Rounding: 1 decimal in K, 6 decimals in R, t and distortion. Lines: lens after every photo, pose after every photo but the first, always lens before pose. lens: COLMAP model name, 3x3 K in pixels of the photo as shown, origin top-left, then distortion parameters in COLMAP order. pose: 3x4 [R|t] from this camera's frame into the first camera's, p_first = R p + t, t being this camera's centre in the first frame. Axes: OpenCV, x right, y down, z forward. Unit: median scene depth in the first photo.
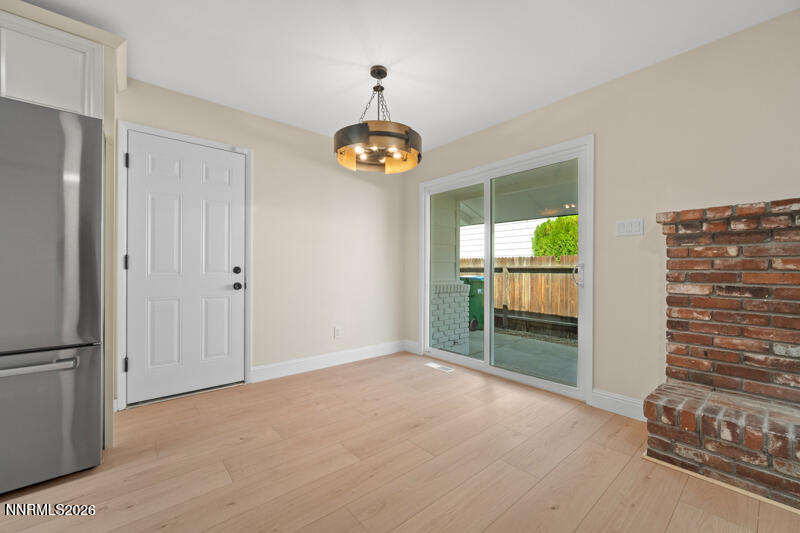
lens RADIAL K [[319.0, 0, 395.9], [0, 319.0, 269.1], [0, 0, 1]] dist [-0.006351, 0.000661]
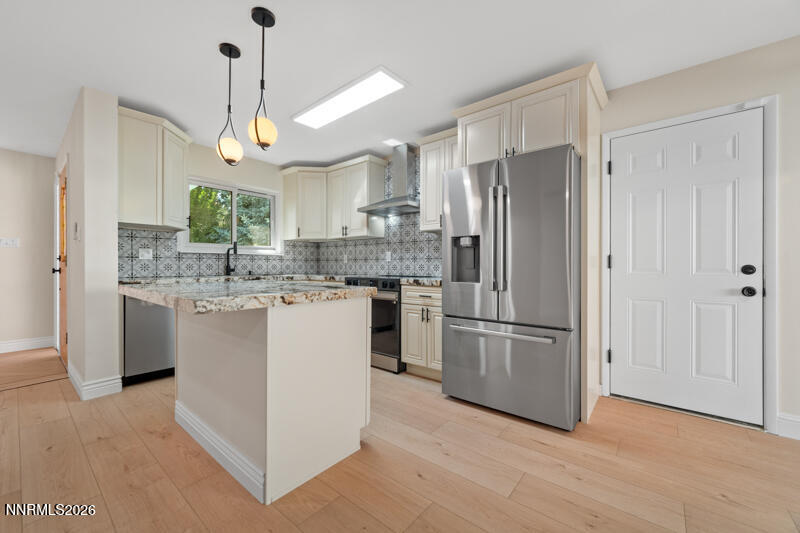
lens RADIAL K [[319.0, 0, 393.7], [0, 319.0, 266.4], [0, 0, 1]] dist [-0.006351, 0.000661]
pose [[0.173323, -0.004315, -0.984856, 0.097566], [-0.001104, 0.999989, -0.004576, -0.000040], [0.984864, 0.001881, 0.173316, 0.091609]]
